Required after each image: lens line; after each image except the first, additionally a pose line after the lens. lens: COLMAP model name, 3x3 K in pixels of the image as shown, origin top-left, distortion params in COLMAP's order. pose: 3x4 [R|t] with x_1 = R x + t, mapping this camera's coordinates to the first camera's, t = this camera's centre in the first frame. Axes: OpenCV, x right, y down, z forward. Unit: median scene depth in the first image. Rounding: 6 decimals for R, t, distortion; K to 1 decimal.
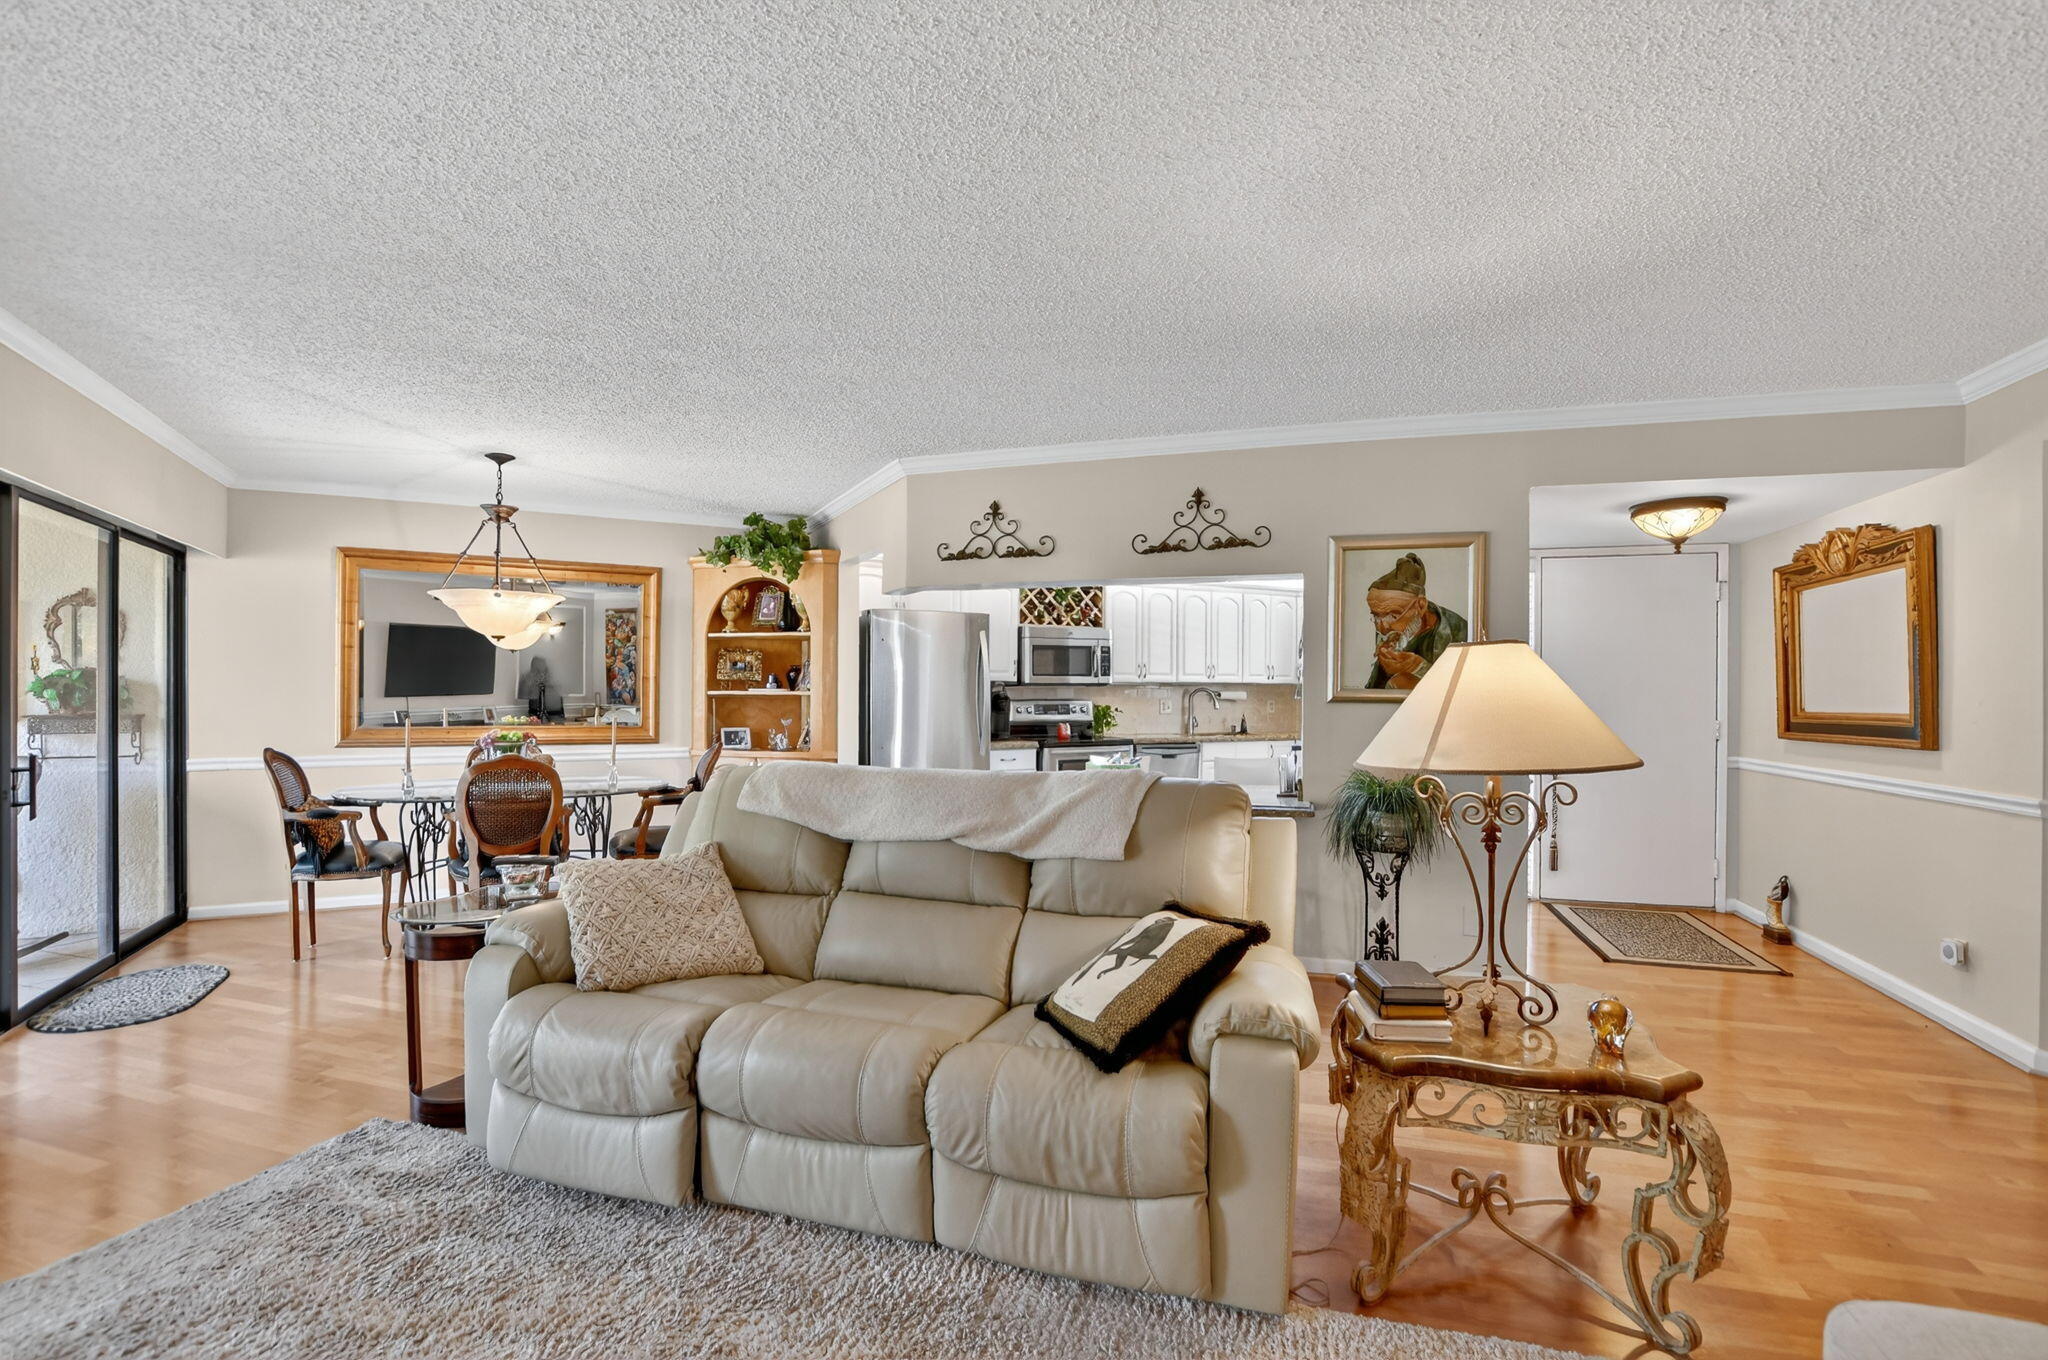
lens RADIAL K [[911.0, 0, 1020.4], [0, 911.0, 690.7], [0, 0, 1]] dist [-0.022227, 0.000837]
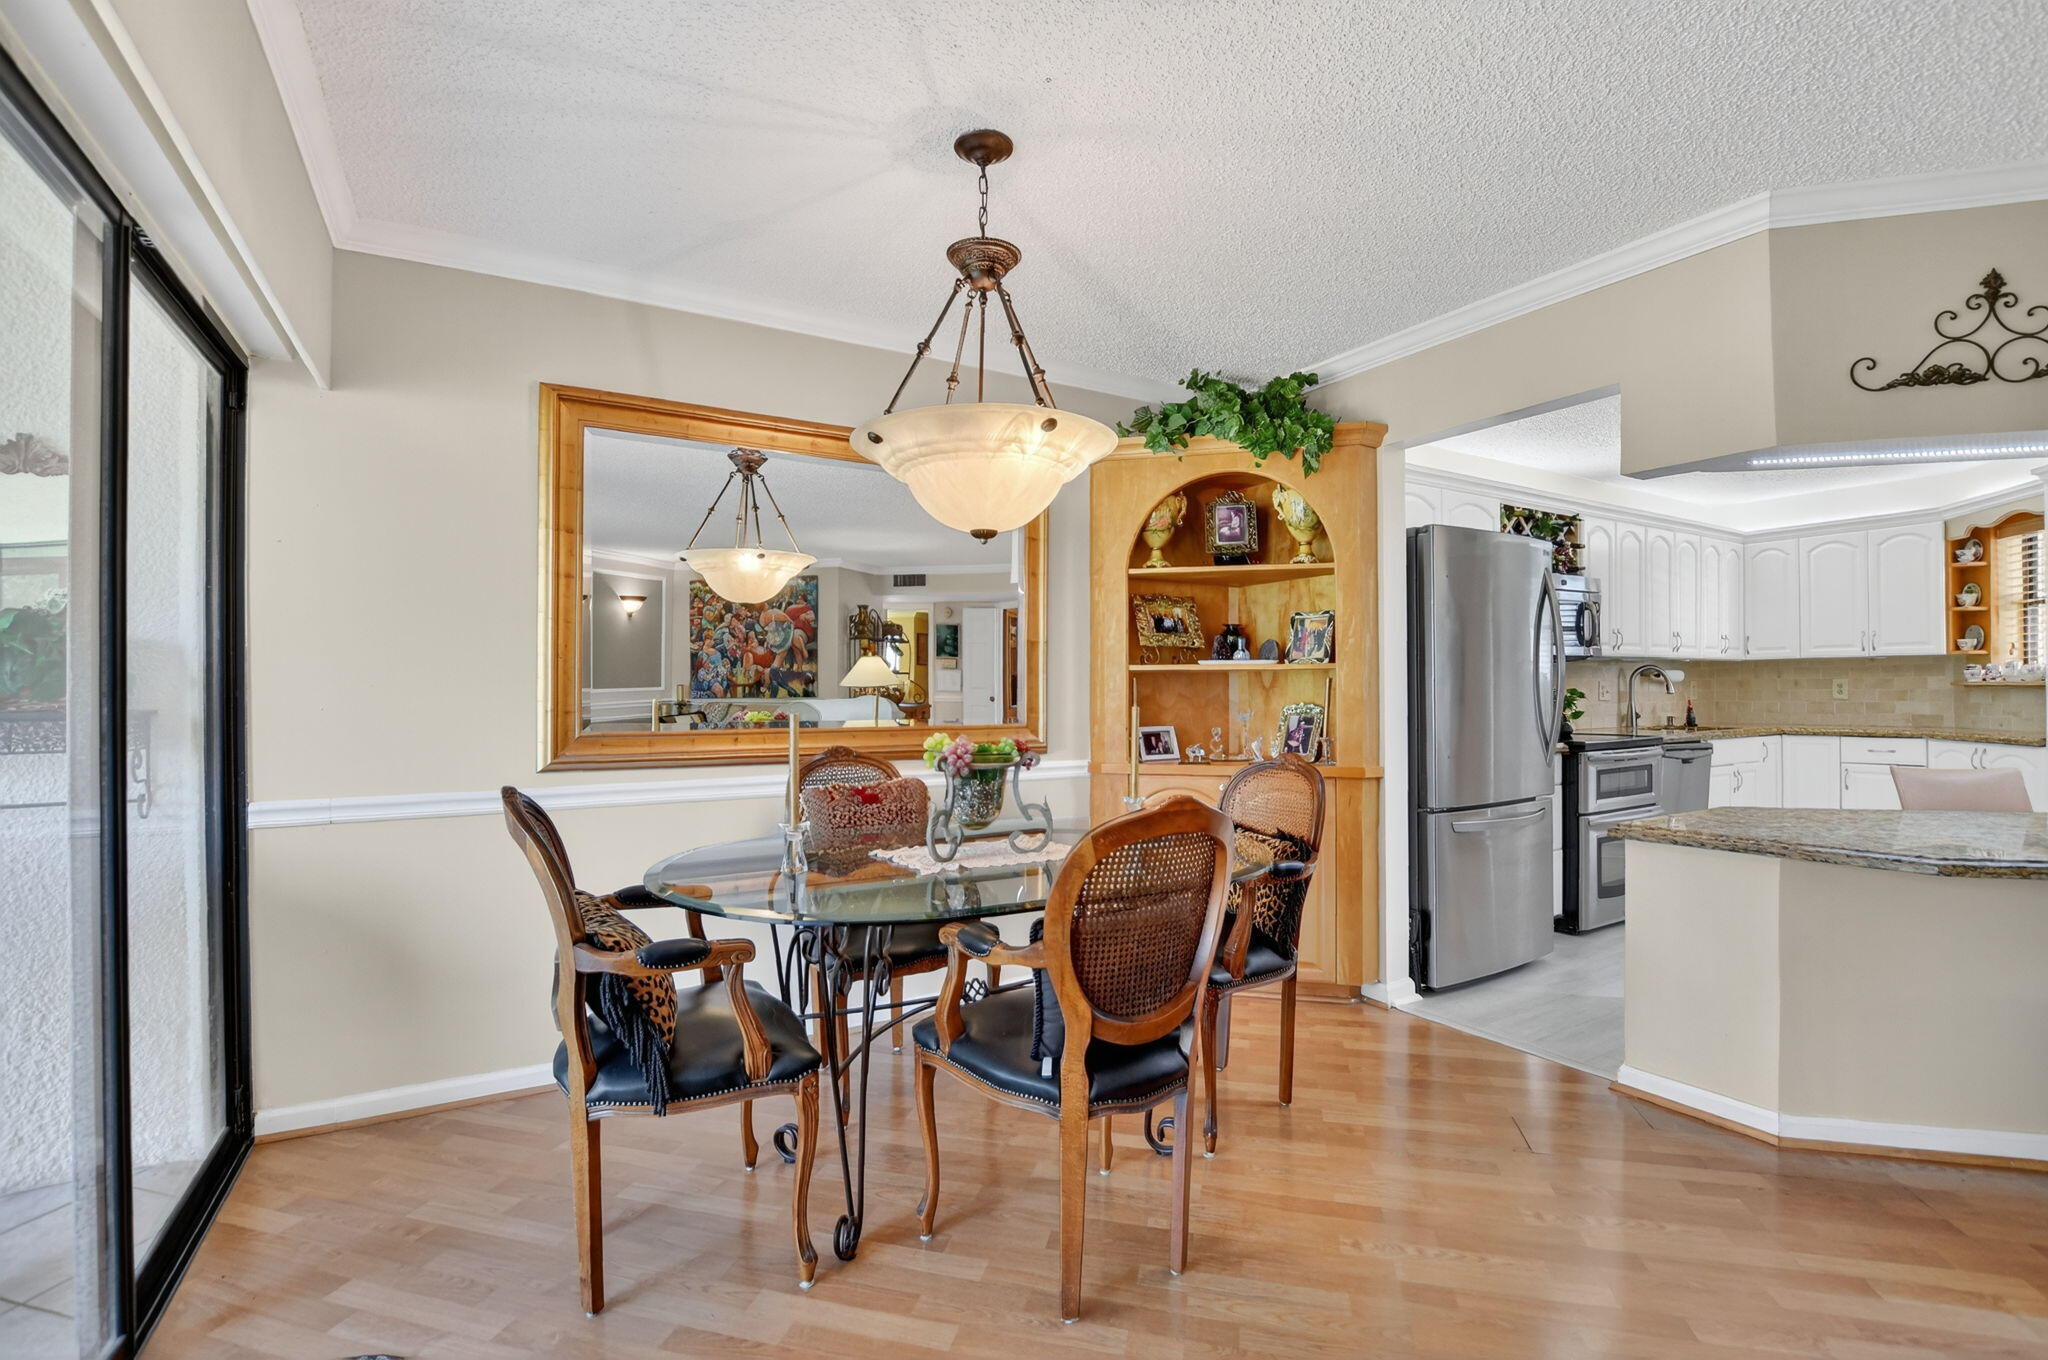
lens RADIAL K [[911.0, 0, 1034.5], [0, 911.0, 680.5], [0, 0, 1]] dist [-0.022227, 0.000837]
pose [[0.998378, -0.006314, 0.056585, -0.445698], [0.006756, 0.999948, -0.007625, 0.014698], [-0.056534, 0.007995, 0.998369, 0.411558]]
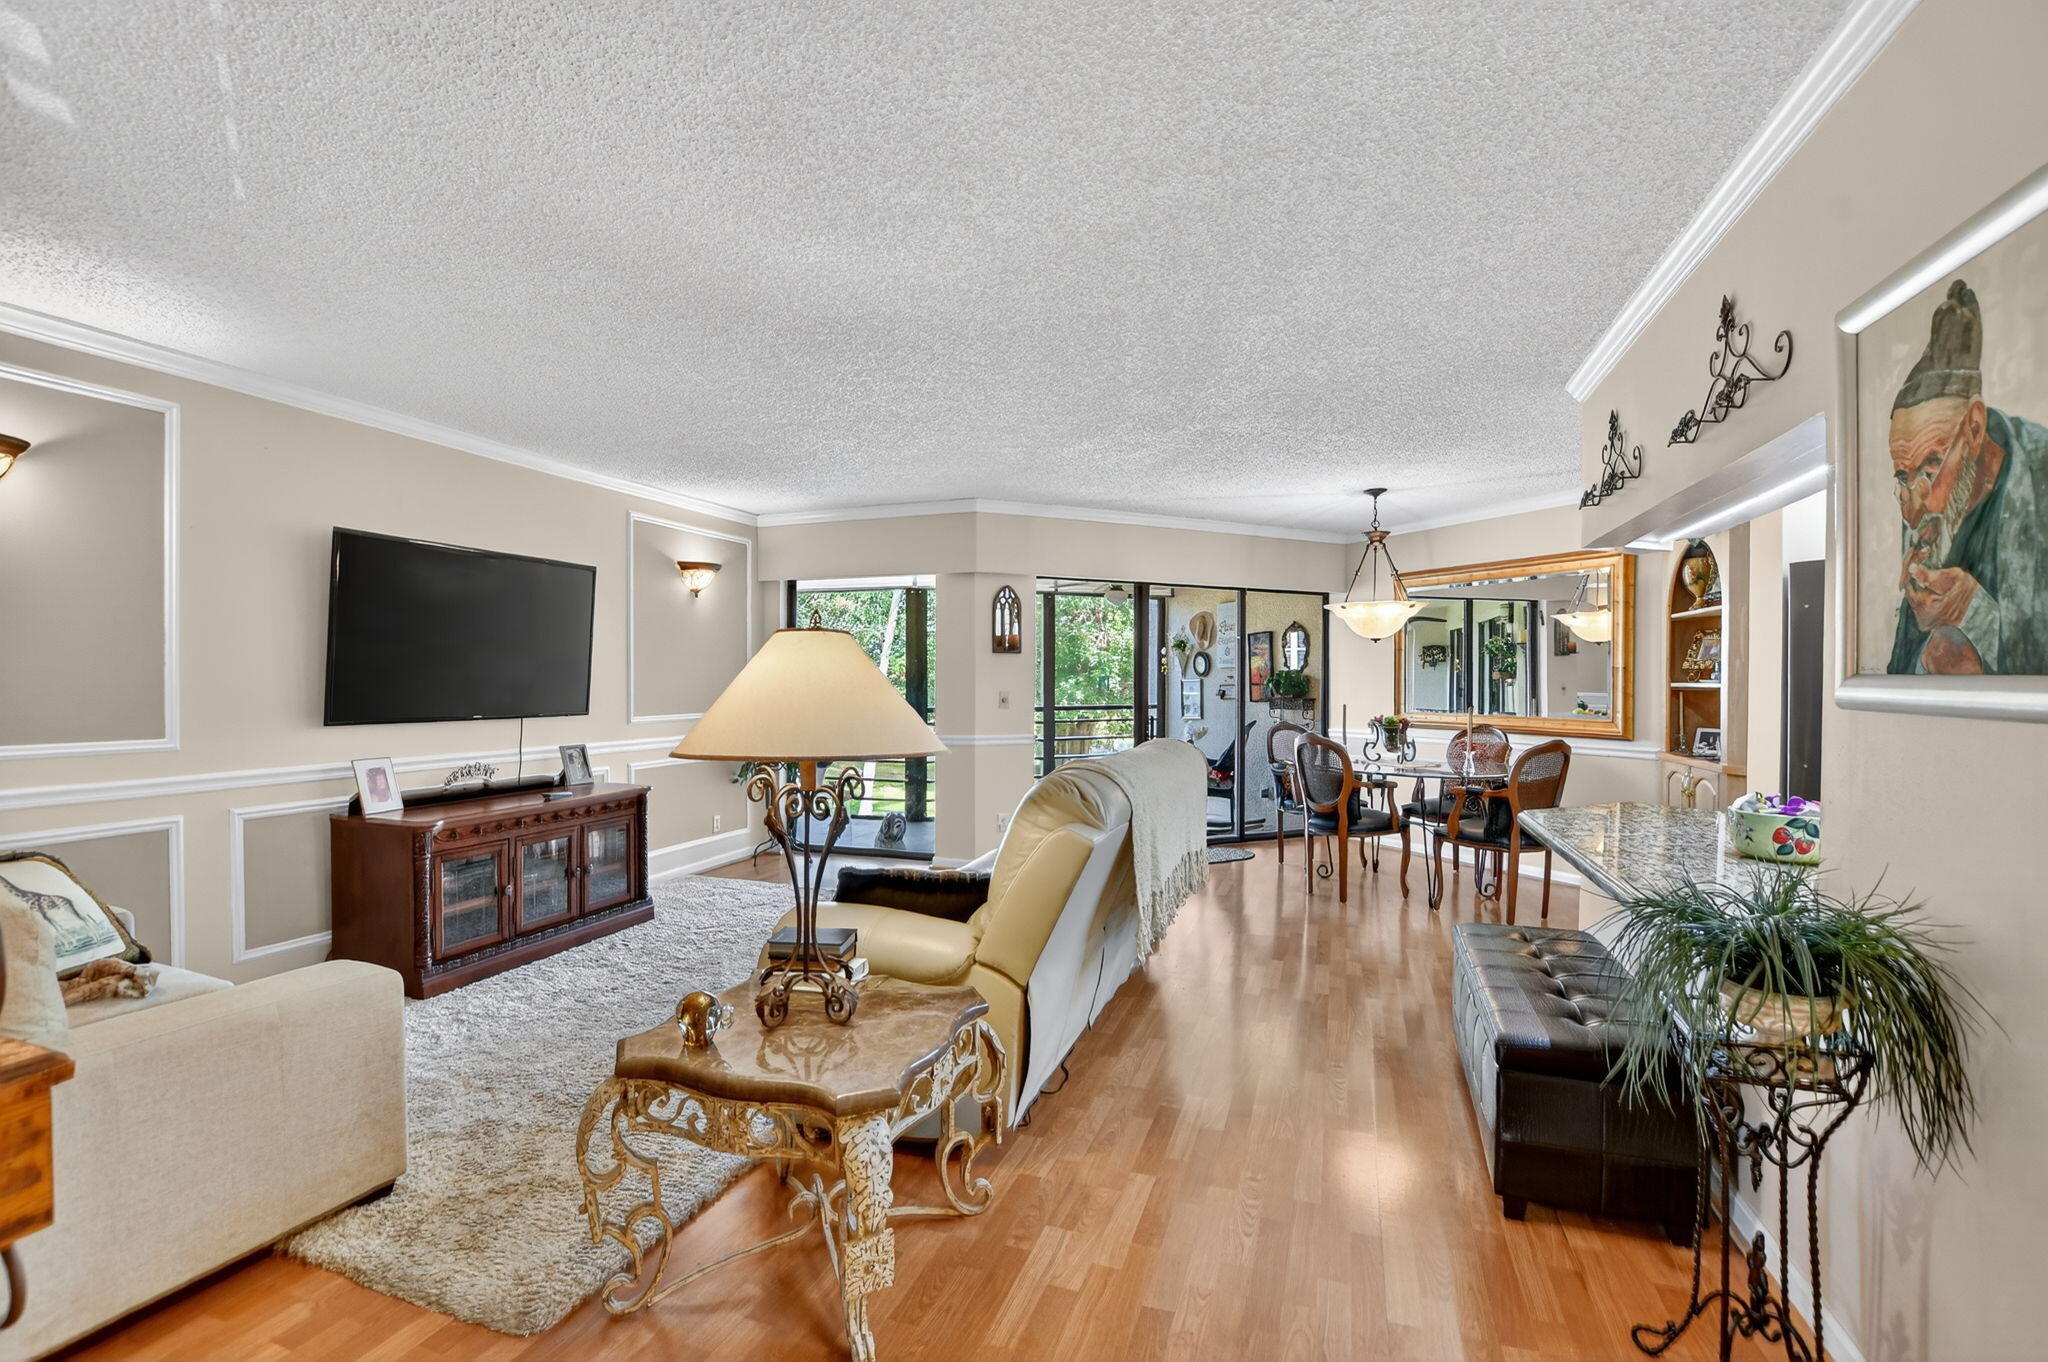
lens RADIAL K [[911.0, 0, 1034.8], [0, 911.0, 674.6], [0, 0, 1]] dist [-0.022227, 0.000837]
pose [[-0.016696, -0.008207, -0.999827, 0.509731], [-0.002498, 0.999964, -0.008166, 0.001277], [0.999857, 0.002362, -0.016716, 0.429175]]
